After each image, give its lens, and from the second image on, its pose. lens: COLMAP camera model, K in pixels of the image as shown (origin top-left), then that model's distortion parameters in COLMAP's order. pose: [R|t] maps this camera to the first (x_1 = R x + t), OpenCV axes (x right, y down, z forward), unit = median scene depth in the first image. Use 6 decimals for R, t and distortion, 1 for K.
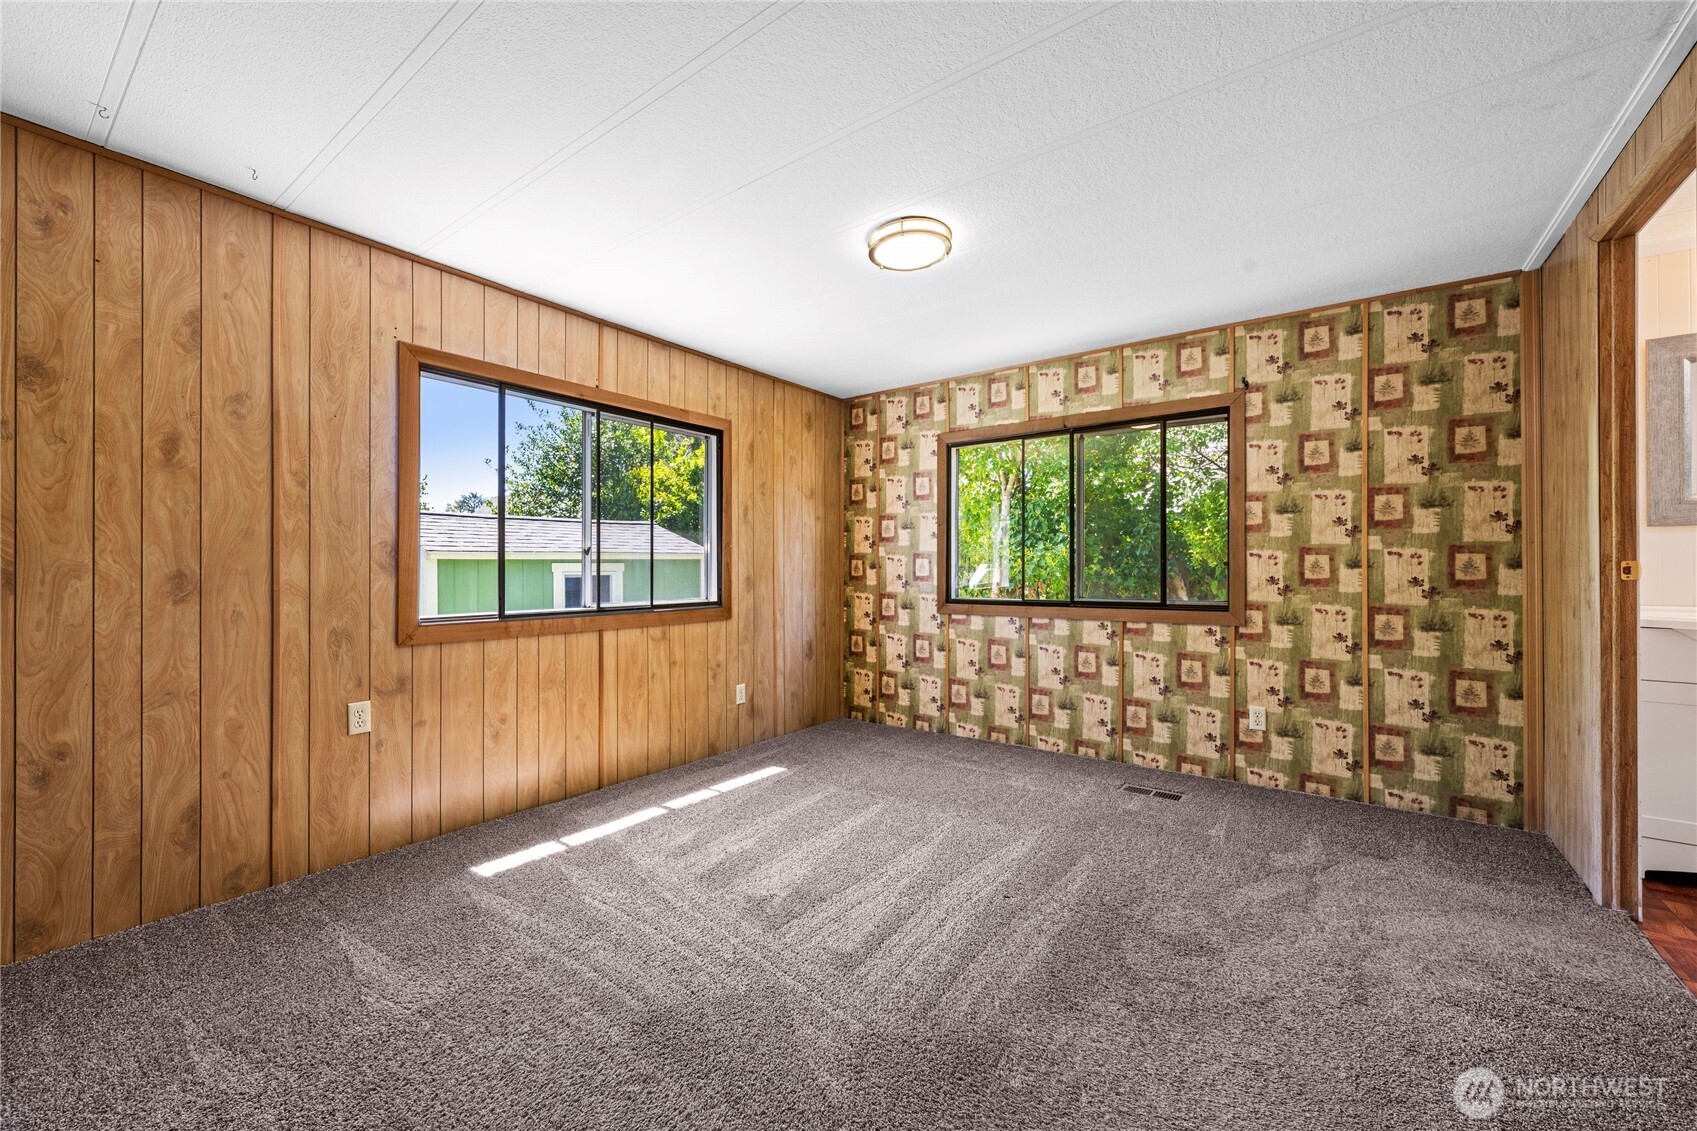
lens RADIAL K [[669.5, 0, 846.7], [0, 669.5, 567.9], [0, 0, 1]] dist [0.000229, 0.000520]
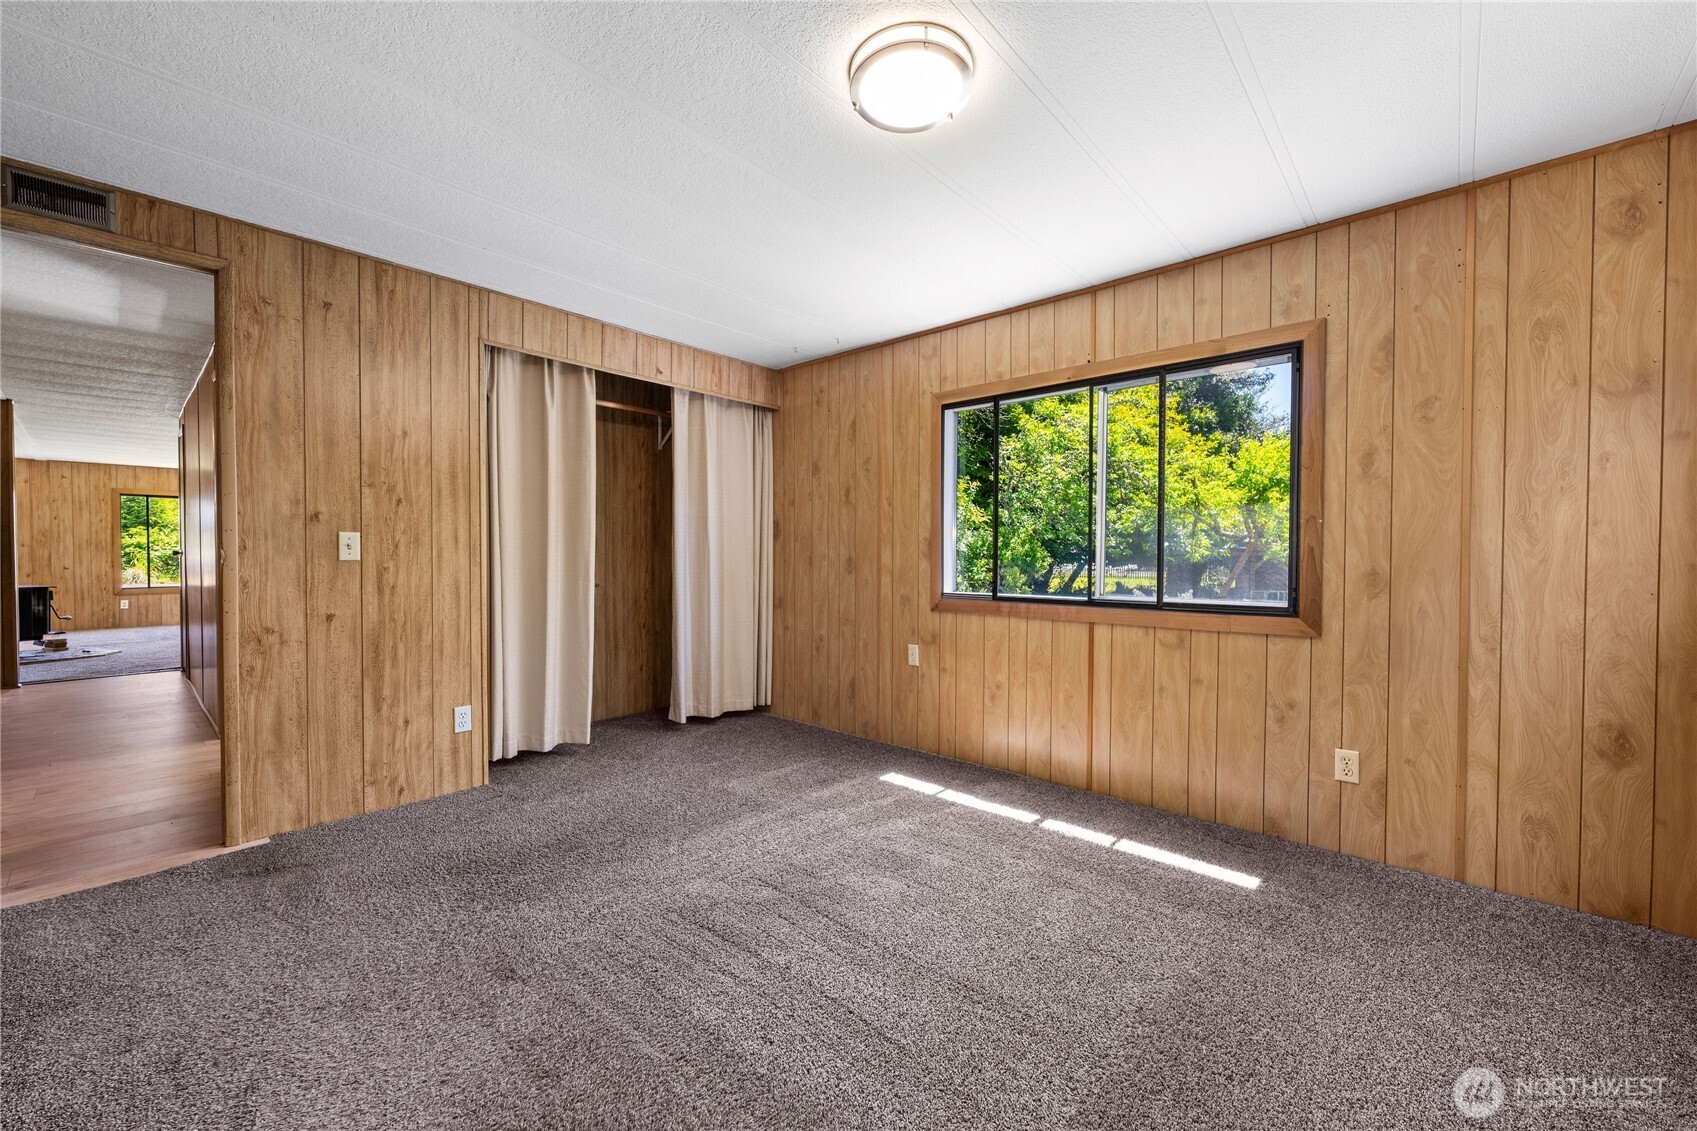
lens RADIAL K [[665.7, 0, 848.5], [0, 665.7, 565.5], [0, 0, 1]] dist [0.000489, 0.000335]
pose [[-0.094437, 0.014759, -0.995421, 0.638575], [-0.001760, 0.999886, 0.014992, 0.000053], [0.995529, 0.003168, -0.094401, 0.819639]]
